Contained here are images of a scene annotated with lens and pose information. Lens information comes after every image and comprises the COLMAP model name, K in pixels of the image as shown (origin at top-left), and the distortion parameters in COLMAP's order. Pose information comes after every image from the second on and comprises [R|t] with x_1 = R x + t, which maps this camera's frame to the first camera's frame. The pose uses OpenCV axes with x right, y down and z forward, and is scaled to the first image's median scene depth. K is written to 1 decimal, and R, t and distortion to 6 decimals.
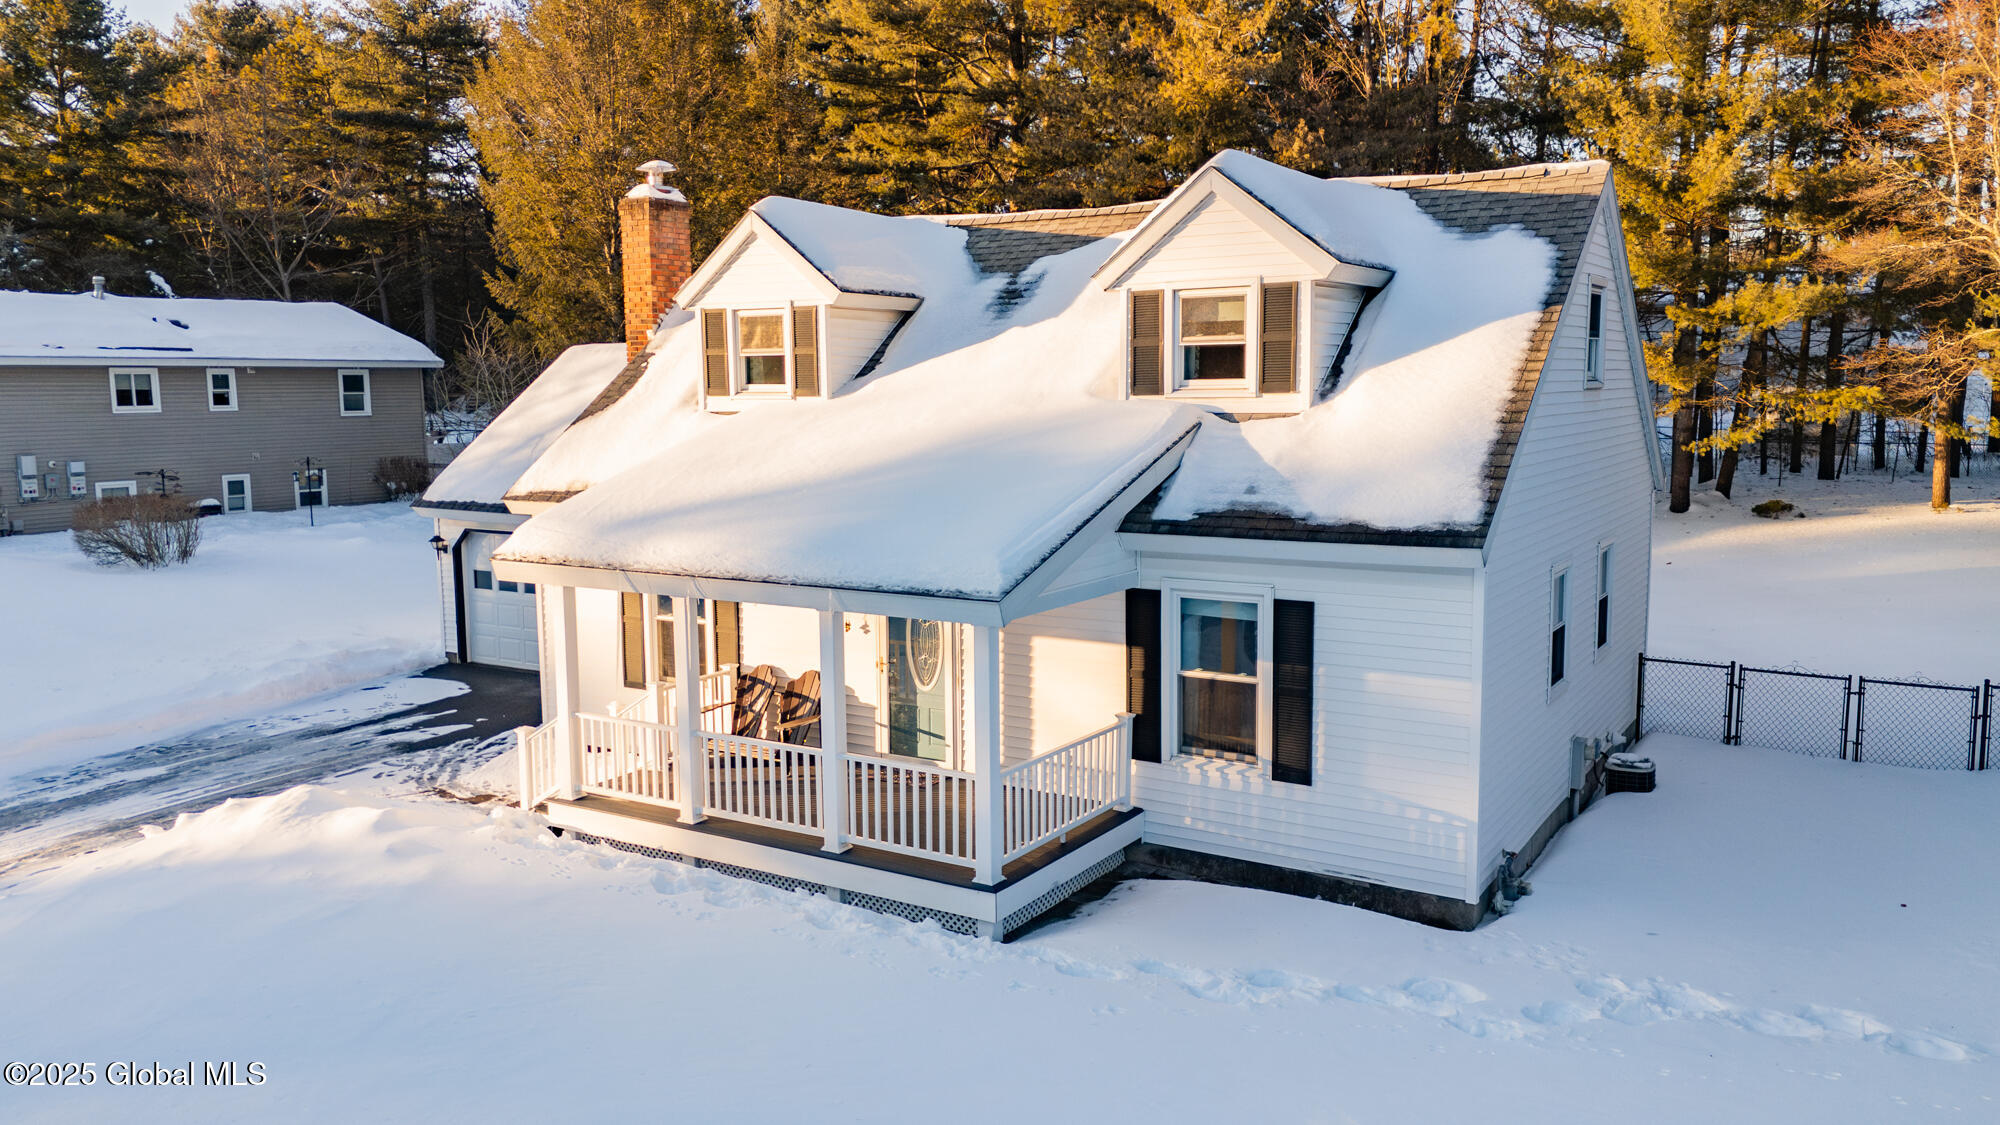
lens RADIAL K [[1460.3, 0, 1000.0], [0, 1460.3, 562.5], [0, 0, 1]] dist [0.101541, -0.103748]
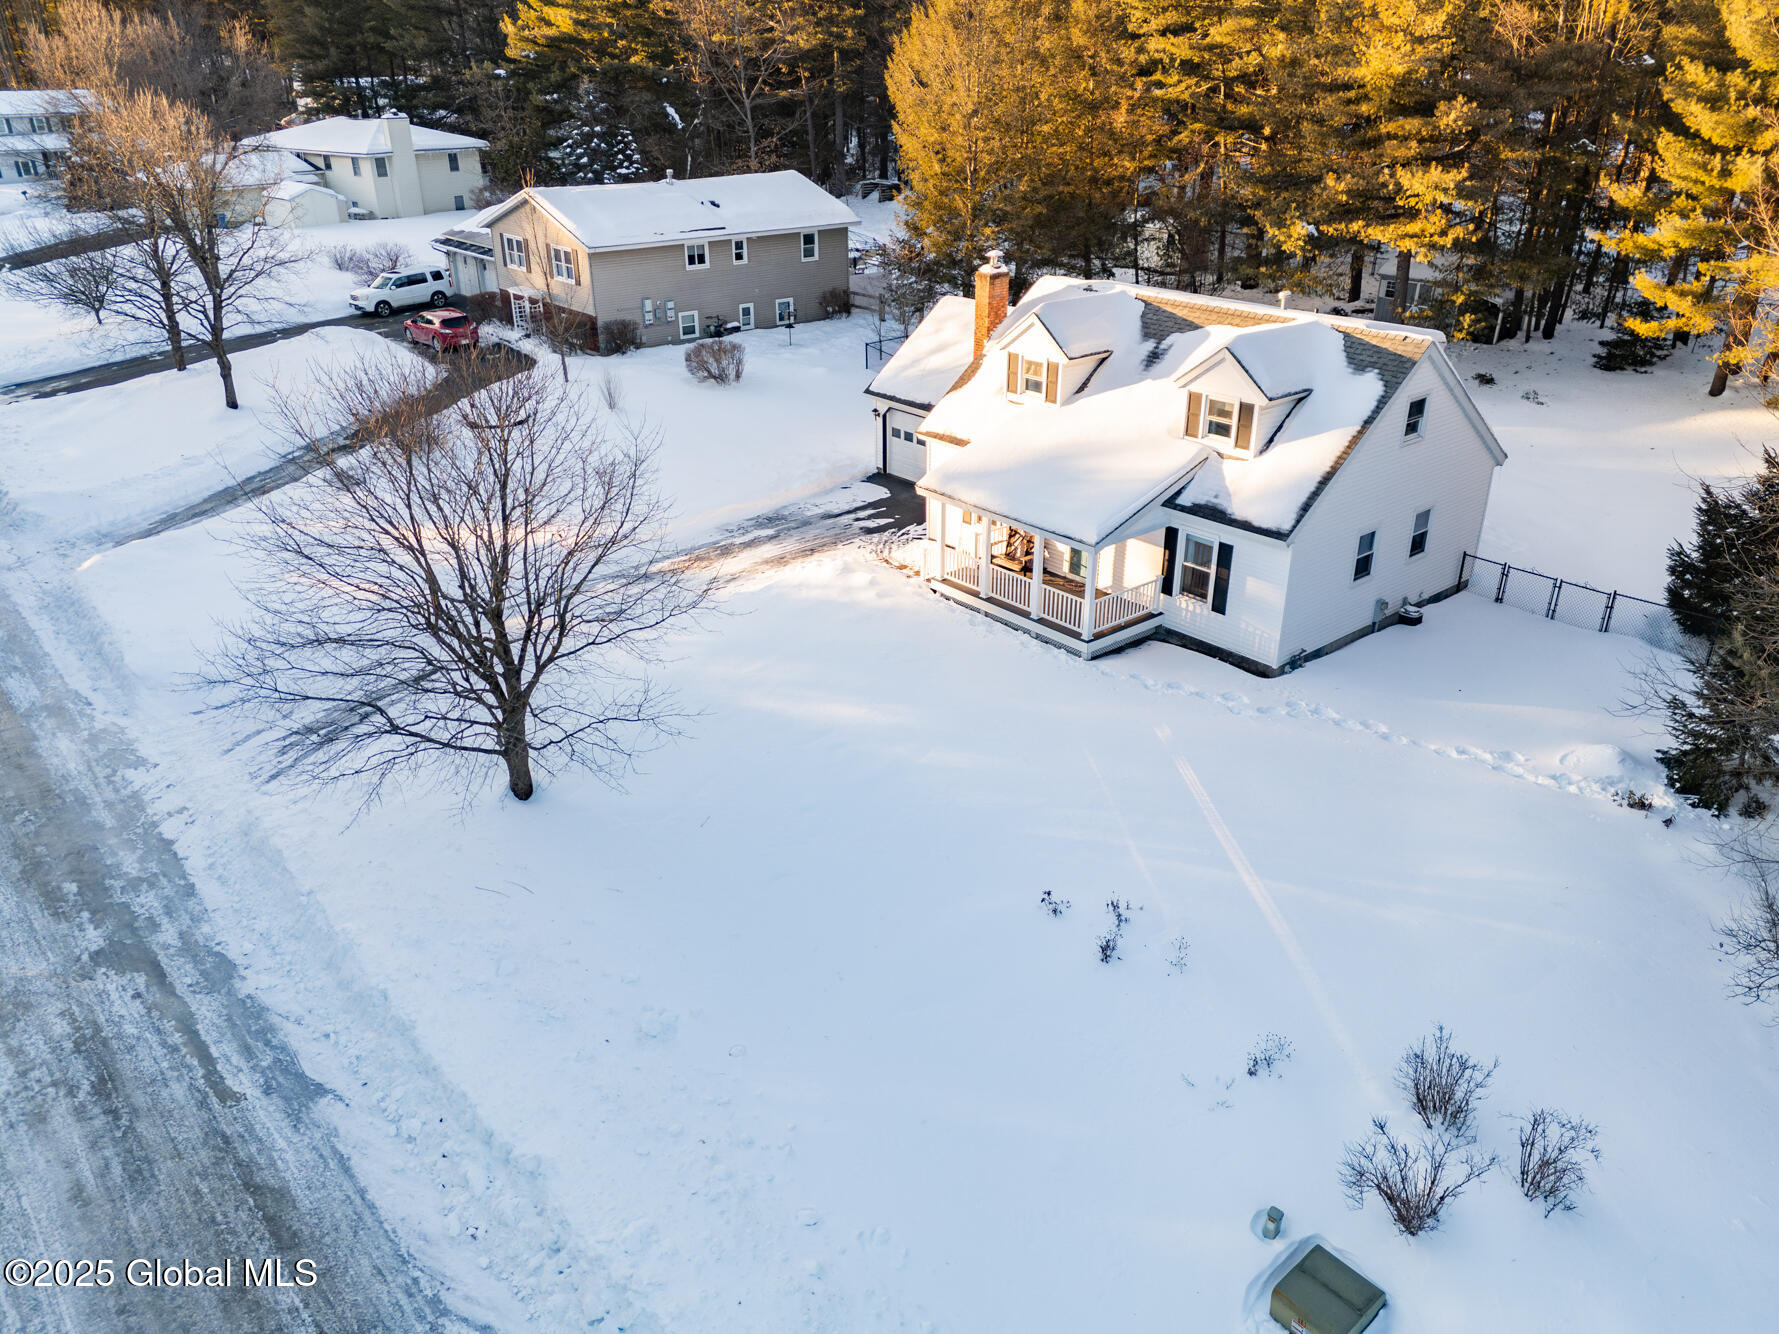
lens RADIAL K [[1257.6, 0, 889.5], [0, 1257.6, 667.0], [0, 0, 1]] dist [-0.002459, -0.001430]
pose [[0.952257, 0.136717, -0.272974, 0.215699], [-0.044734, 0.946958, 0.318228, -0.344929], [0.302002, -0.290824, 0.907864, -0.937475]]
